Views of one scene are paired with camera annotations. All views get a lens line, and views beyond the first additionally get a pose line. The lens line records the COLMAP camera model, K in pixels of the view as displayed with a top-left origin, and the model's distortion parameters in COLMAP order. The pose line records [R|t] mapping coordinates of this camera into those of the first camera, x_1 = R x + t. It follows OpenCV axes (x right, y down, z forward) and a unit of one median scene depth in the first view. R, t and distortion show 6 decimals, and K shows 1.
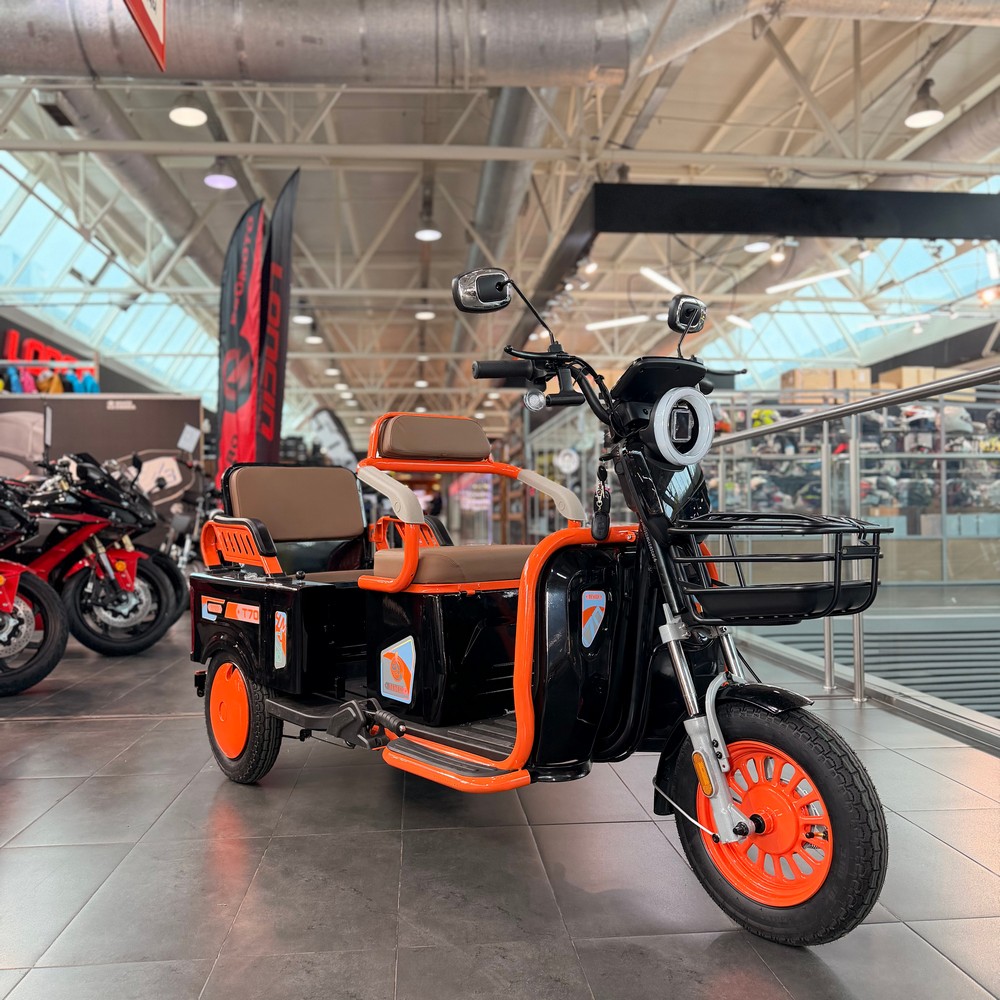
lens RADIAL K [[937.2, 0, 494.3], [0, 937.2, 499.3], [0, 0, 1]] dist [0.133116, -0.235122]
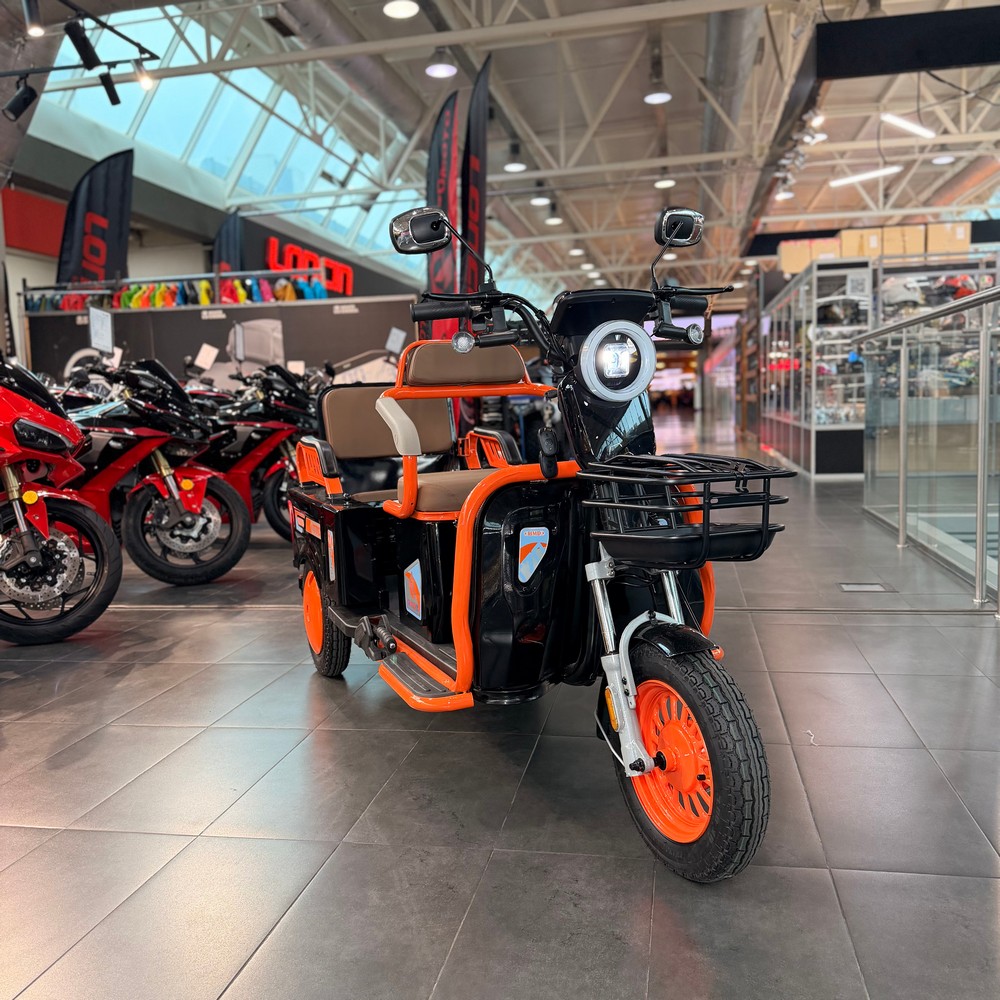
lens RADIAL K [[937.2, 0, 494.3], [0, 937.2, 499.3], [0, 0, 1]] dist [0.133116, -0.235122]
pose [[0.959685, 0.002259, -0.281069, 0.127348], [0.033917, 0.991730, 0.123776, -0.022051], [0.279024, -0.128319, 0.951672, 0.008500]]
